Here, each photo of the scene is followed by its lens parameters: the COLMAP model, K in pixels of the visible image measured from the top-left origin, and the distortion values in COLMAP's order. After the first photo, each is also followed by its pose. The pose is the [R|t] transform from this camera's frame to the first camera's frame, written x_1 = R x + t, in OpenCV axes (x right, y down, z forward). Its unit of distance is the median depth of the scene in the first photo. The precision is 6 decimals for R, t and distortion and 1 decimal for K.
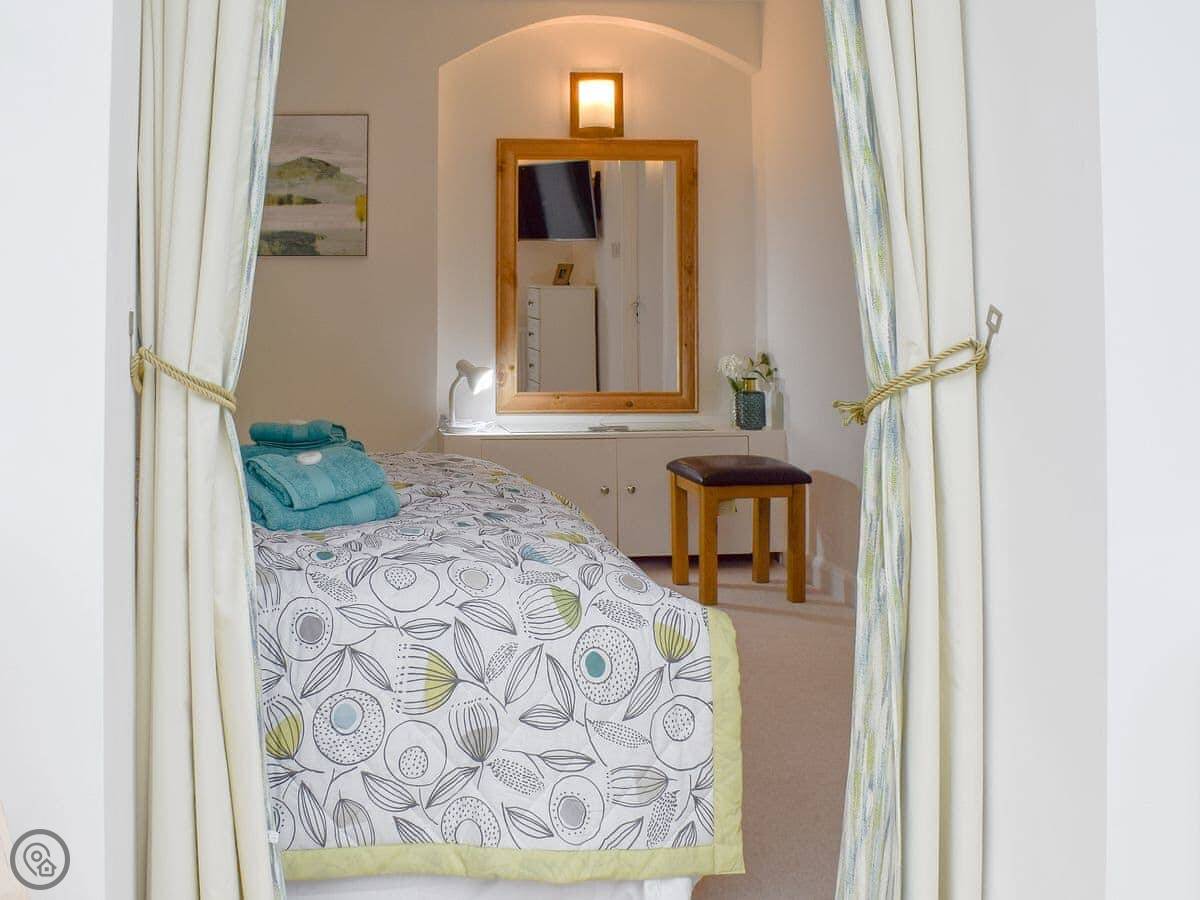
lens RADIAL K [[1314.3, 0, 600.0], [0, 1314.3, 450.0], [0, 0, 1]] dist [0.000605, -0.020526]
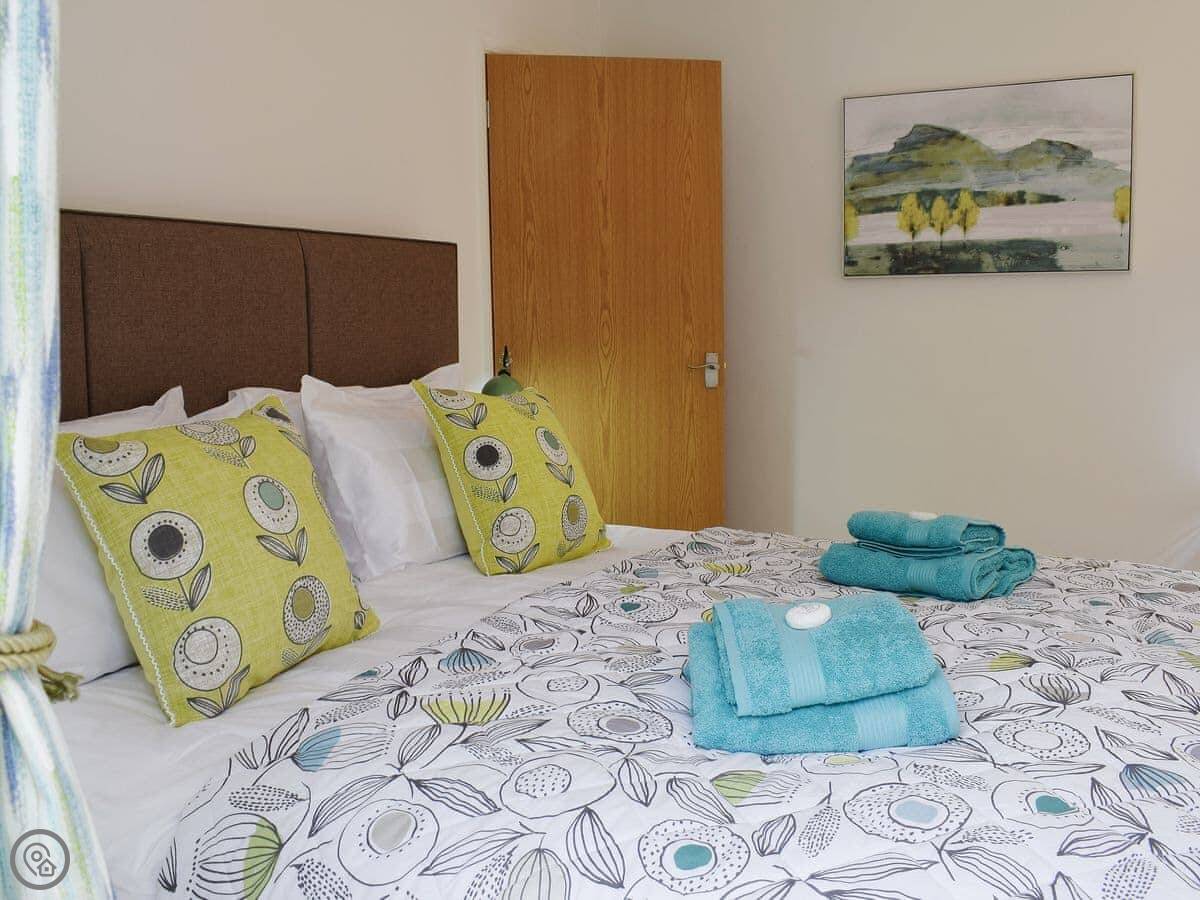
lens RADIAL K [[1314.3, 0, 600.0], [0, 1314.3, 450.0], [0, 0, 1]] dist [0.000605, -0.020526]
pose [[0.808271, 0.062206, -0.585515, 0.020169], [-0.071680, 0.997403, 0.007015, -0.033632], [0.584431, 0.036299, 0.810631, 0.251169]]
